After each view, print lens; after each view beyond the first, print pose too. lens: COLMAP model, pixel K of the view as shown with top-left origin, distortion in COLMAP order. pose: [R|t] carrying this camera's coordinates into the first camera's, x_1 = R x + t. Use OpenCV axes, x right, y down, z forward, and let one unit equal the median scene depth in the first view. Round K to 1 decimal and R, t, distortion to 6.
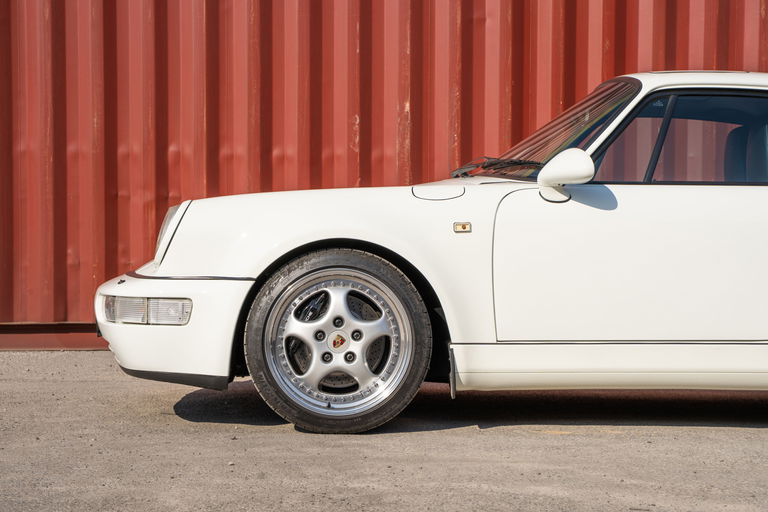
lens RADIAL K [[1610.8, 0, 384.0], [0, 1610.8, 256.0], [0, 0, 1]] dist [0.068081, 0.117380]
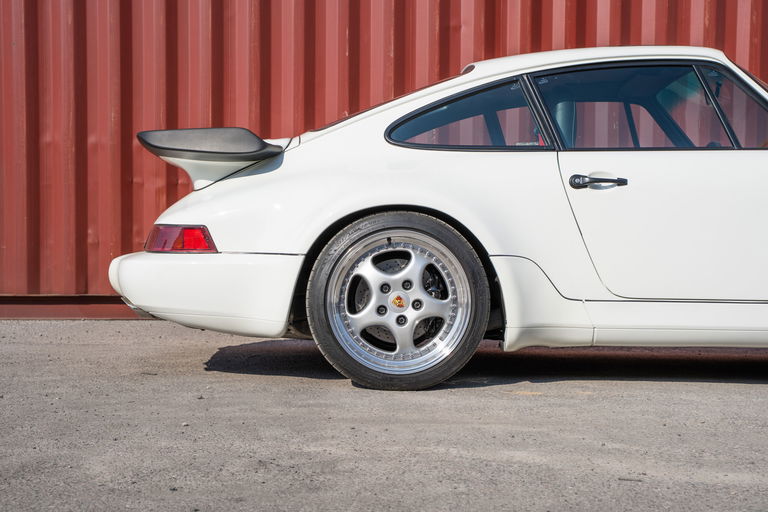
lens RADIAL K [[1299.0, 0, 384.0], [0, 1299.0, 256.0], [0, 0, 1]] dist [0.008089, 0.077559]
pose [[0.999989, 0.003797, 0.002911, 0.017300], [-0.003804, 0.999990, 0.002442, 0.026110], [-0.002901, -0.002453, 0.999993, 0.223717]]
